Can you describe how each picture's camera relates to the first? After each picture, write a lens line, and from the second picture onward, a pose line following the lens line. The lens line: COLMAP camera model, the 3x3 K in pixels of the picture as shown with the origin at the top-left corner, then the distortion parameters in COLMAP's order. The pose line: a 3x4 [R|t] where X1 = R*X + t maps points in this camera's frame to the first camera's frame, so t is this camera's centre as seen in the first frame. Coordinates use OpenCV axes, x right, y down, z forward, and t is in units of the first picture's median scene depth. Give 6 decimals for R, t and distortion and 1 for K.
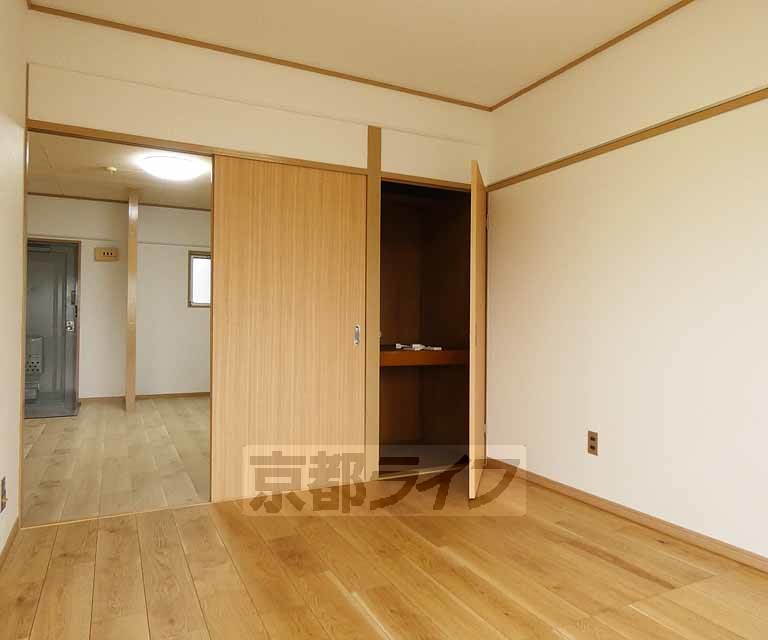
lens RADIAL K [[553.6, 0, 376.8], [0, 553.6, 319.3], [0, 0, 1]] dist [-0.006799, -0.003919]
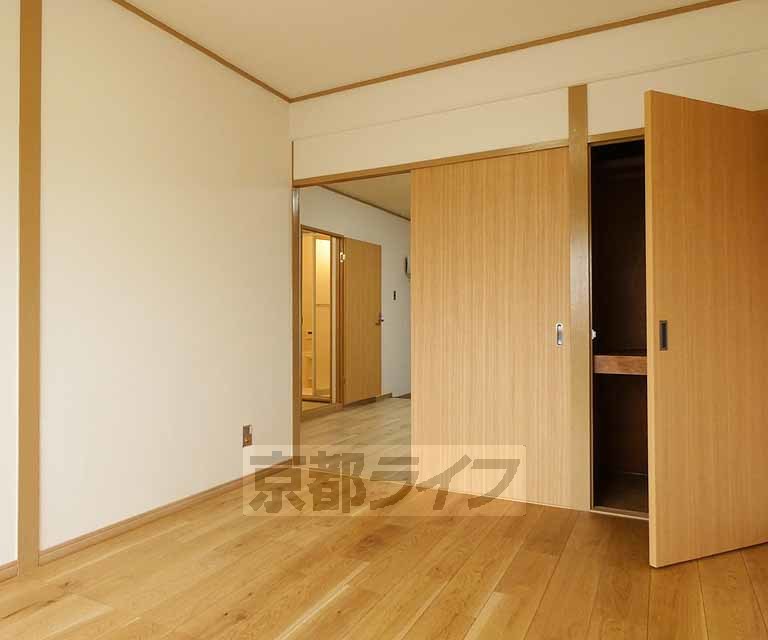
lens RADIAL K [[542.3, 0, 358.1], [0, 542.3, 312.0], [0, 0, 1]] dist [0.149228, -0.237421]
pose [[0.574318, -0.018551, -0.818422, 0.501779], [0.010694, 0.999828, -0.015158, 0.002116], [0.818562, -0.000047, 0.574418, 0.258943]]
